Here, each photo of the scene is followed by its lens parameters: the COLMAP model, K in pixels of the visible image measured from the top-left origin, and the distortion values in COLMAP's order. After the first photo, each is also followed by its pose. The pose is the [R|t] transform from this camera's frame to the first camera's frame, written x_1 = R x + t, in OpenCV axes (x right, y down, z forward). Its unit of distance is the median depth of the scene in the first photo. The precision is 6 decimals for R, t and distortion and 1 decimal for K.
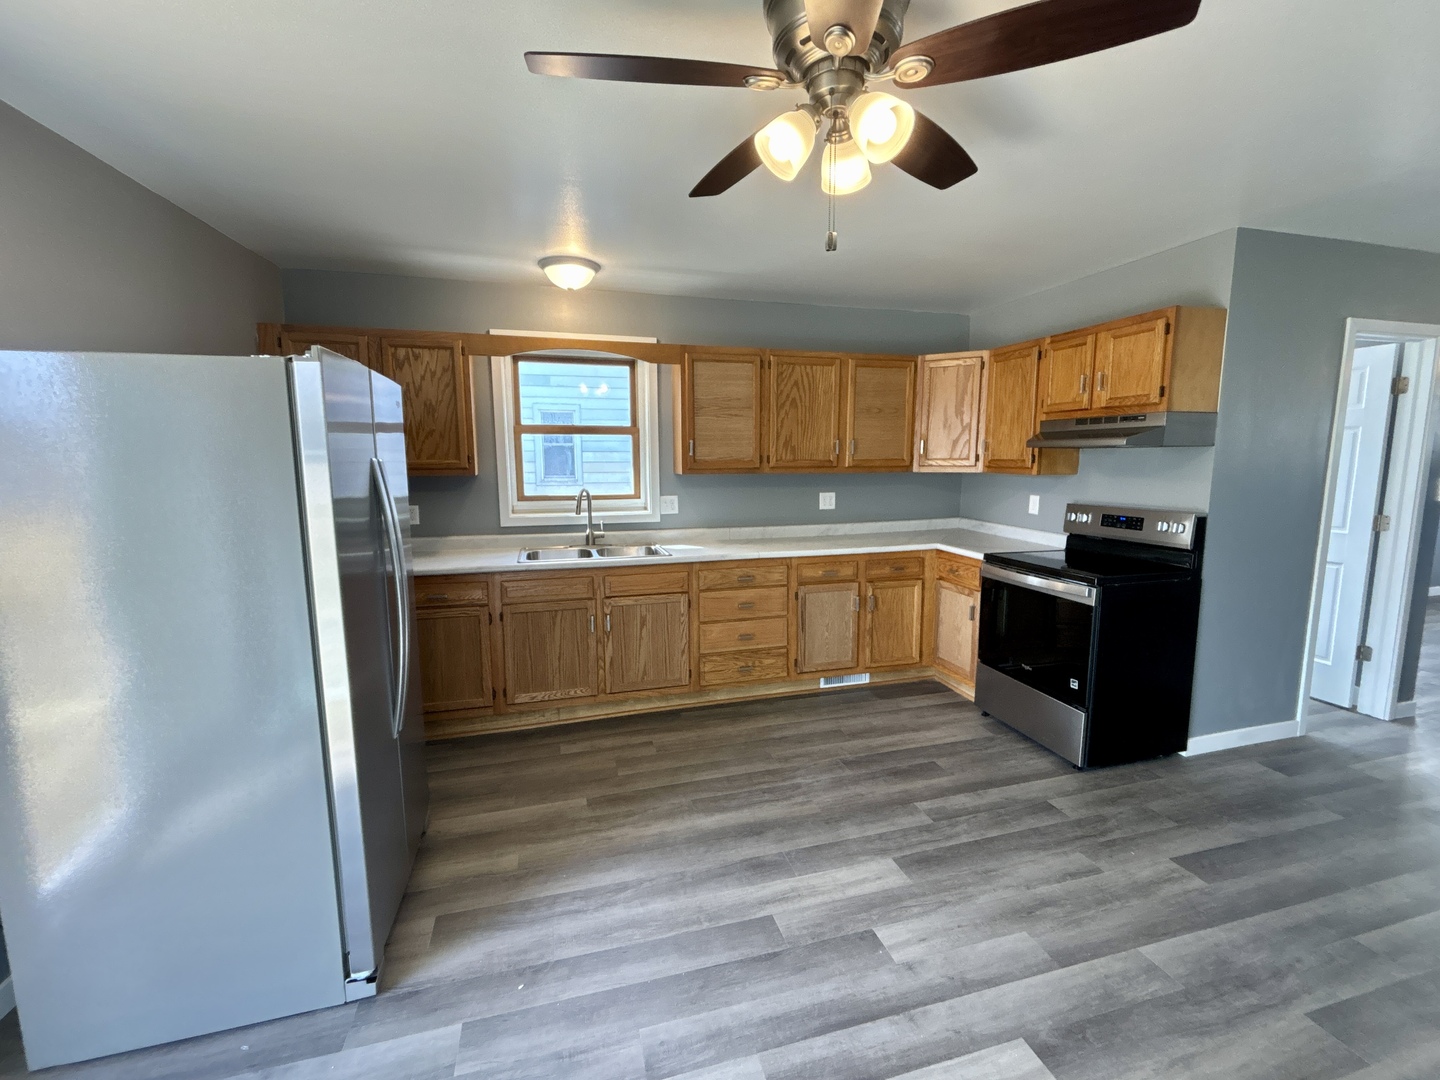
lens RADIAL K [[626.4, 0, 718.2], [0, 626.4, 538.8], [0, 0, 1]] dist [0.003241, 0.000606]
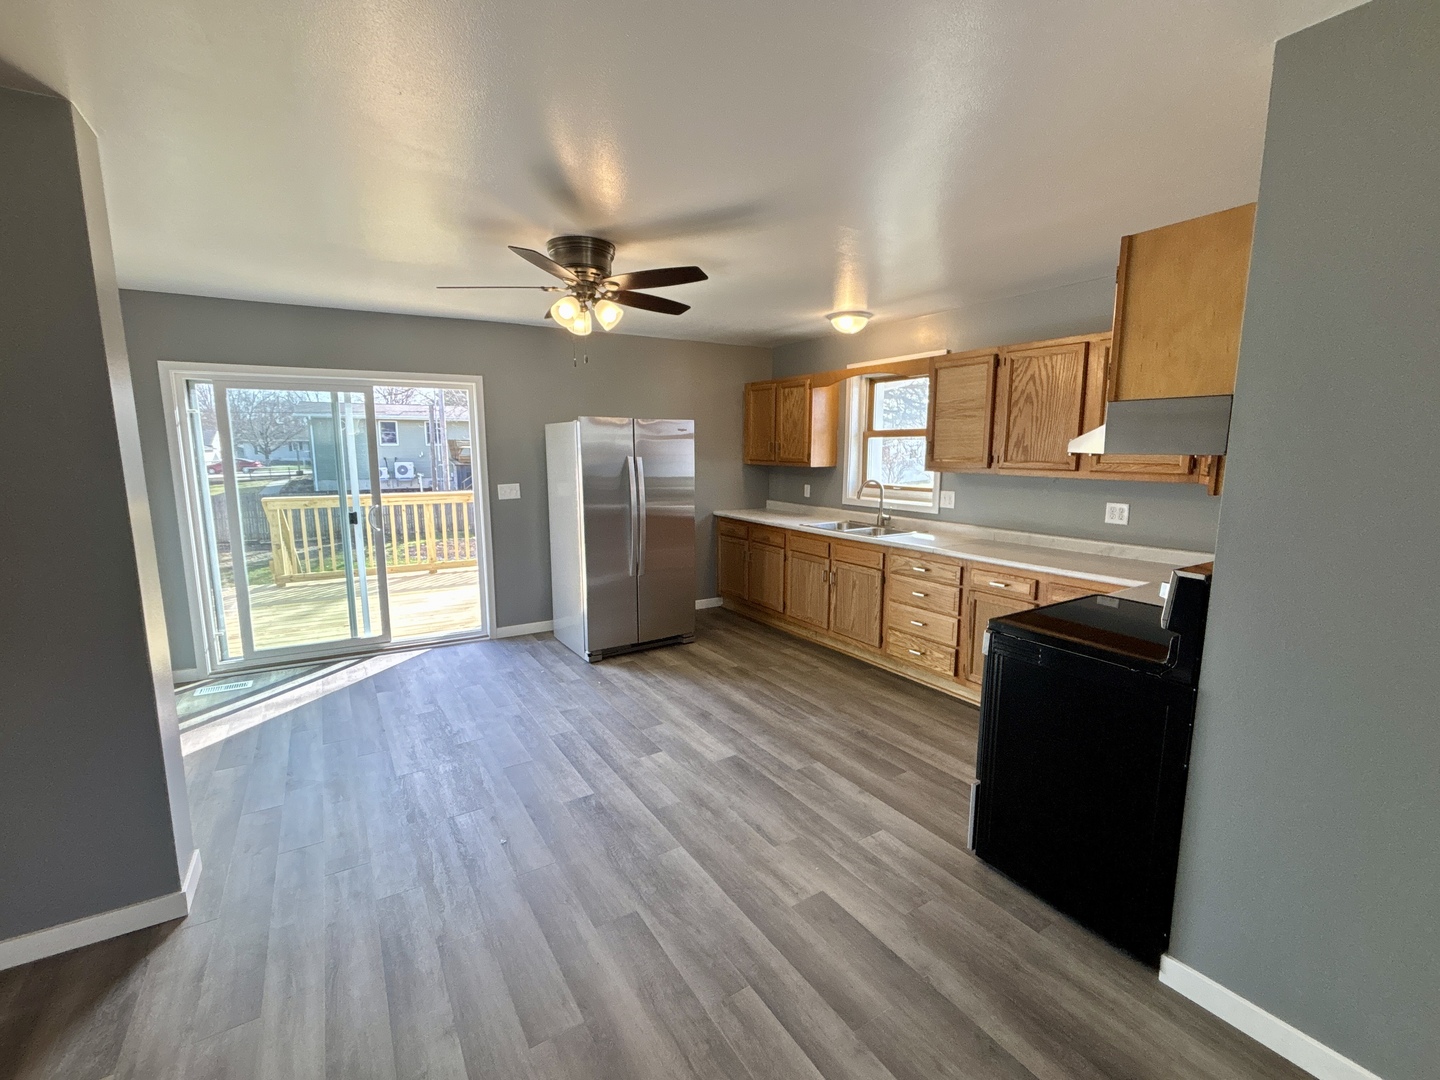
lens RADIAL K [[626.4, 0, 718.2], [0, 626.4, 538.8], [0, 0, 1]] dist [0.003241, 0.000606]
pose [[0.275977, 0.140216, -0.950882, 1.140073], [-0.128022, 0.985850, 0.108216, -0.071033], [0.952600, 0.091869, 0.290022, 0.403414]]
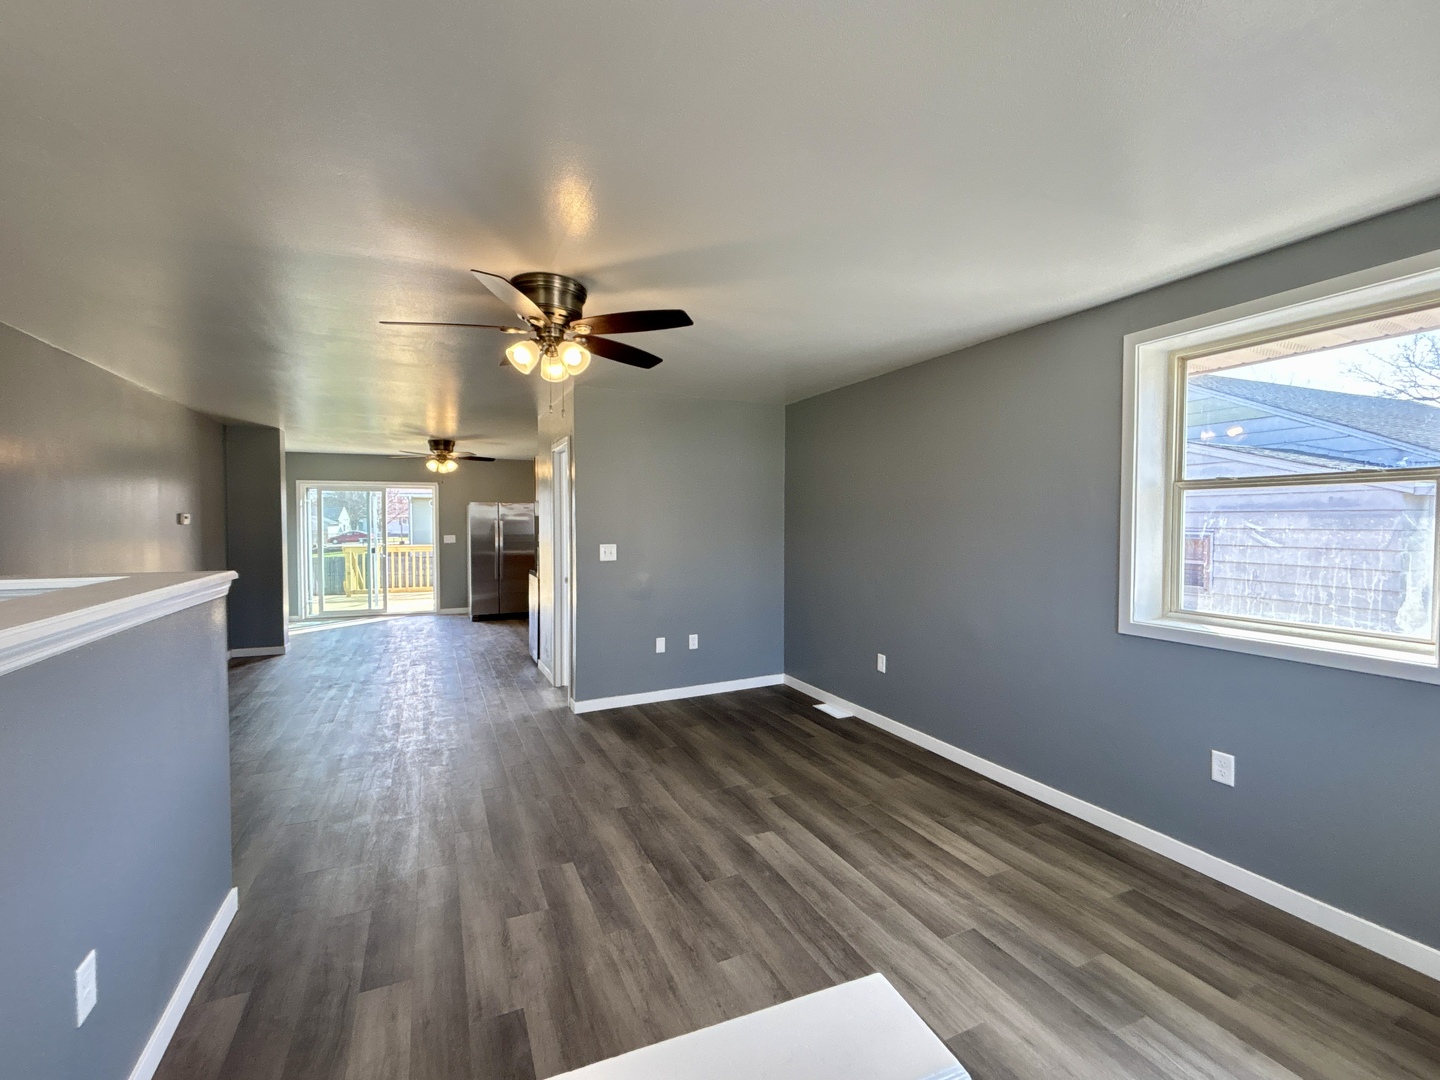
lens RADIAL K [[626.4, 0, 718.2], [0, 626.4, 538.8], [0, 0, 1]] dist [0.003241, 0.000606]
pose [[0.148575, 0.025538, -0.988571, 2.808204], [-0.136219, 0.990666, 0.005119, -0.152400], [0.979474, 0.133902, 0.150666, 1.203589]]
